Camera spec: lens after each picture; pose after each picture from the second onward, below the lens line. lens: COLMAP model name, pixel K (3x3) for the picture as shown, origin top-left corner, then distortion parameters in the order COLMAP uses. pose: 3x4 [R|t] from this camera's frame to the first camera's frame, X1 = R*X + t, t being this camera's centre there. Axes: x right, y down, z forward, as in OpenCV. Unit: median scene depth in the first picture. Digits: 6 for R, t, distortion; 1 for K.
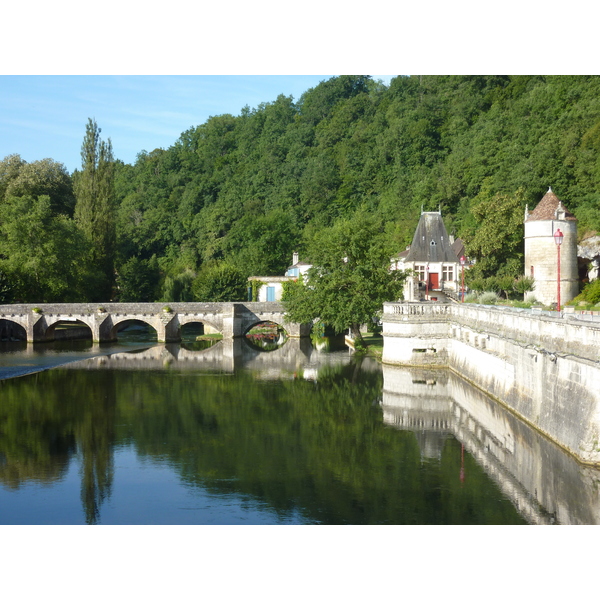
lens RADIAL K [[1019.7, 0, 304.5], [0, 1019.7, 303.5], [0, 0, 1]] dist [-0.076283, 0.000000]
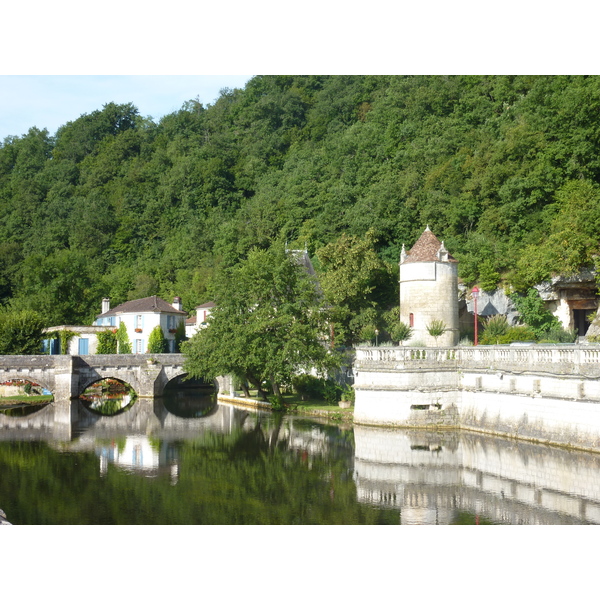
lens RADIAL K [[1063.6, 0, 318.7], [0, 1063.6, 296.8], [0, 0, 1]] dist [-0.031793, 0.000000]
pose [[0.958280, 0.014794, 0.285446, -0.100345], [0.004187, 0.997826, -0.065771, 0.007660], [-0.285799, 0.064222, 0.956135, 0.121406]]
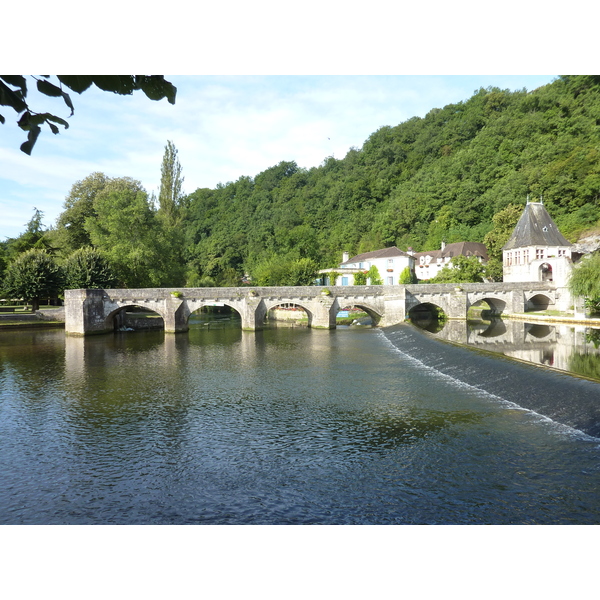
lens RADIAL K [[462.2, 0, 301.4], [0, 462.2, 299.4], [0, 0, 1]] dist [-0.008501, -0.020965]
pose [[0.976338, -0.014636, 0.215753, -0.205693], [0.016396, 0.999845, -0.006370, 0.012251], [-0.215626, 0.009756, 0.976427, 0.503773]]
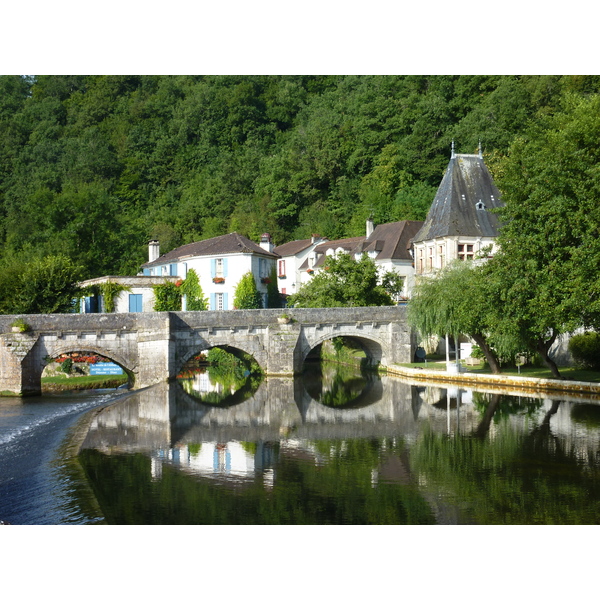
lens RADIAL K [[1063.6, 0, 299.9], [0, 1063.6, 299.9], [0, 0, 1]] dist [-0.031793, 0.000000]
pose [[0.949526, -0.008306, 0.313578, -0.139664], [0.021352, 0.999042, -0.038192, 0.012724], [-0.312960, 0.042960, 0.948794, 0.404730]]
